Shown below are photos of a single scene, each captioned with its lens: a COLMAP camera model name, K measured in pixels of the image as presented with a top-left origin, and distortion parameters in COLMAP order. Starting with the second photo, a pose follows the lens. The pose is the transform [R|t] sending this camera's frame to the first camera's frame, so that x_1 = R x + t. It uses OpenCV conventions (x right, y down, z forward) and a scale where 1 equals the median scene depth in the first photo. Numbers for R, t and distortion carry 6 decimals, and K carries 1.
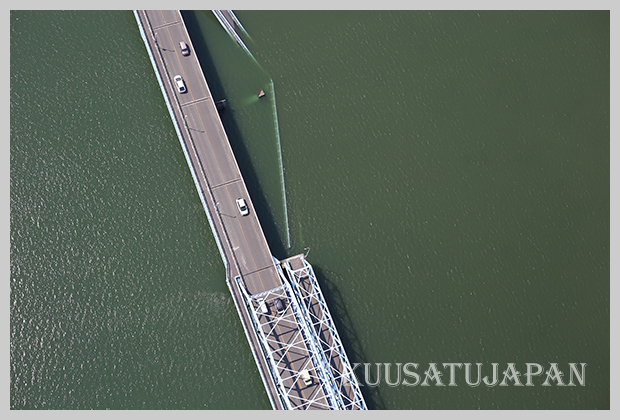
lens RADIAL K [[902.1, 0, 315.6], [0, 902.1, 250.0], [0, 0, 1]] dist [-0.102201, 0.000000]
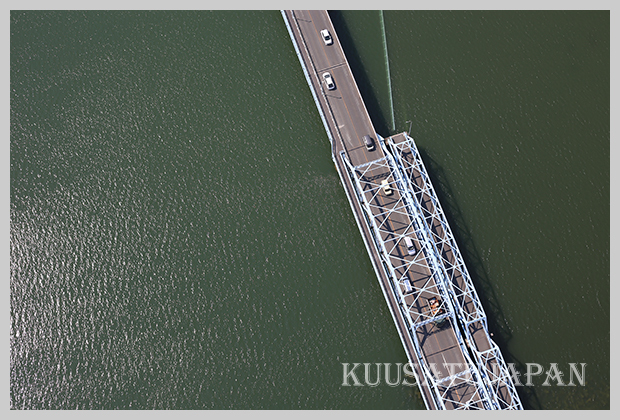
lens RADIAL K [[903.7, 0, 314.6], [0, 903.7, 207.6], [0, 0, 1]] dist [-0.076027, 0.000000]
pose [[0.985539, -0.018794, -0.168406, 0.054892], [0.010644, 0.998734, -0.049167, 0.139906], [0.169117, 0.046663, 0.984491, -0.036899]]
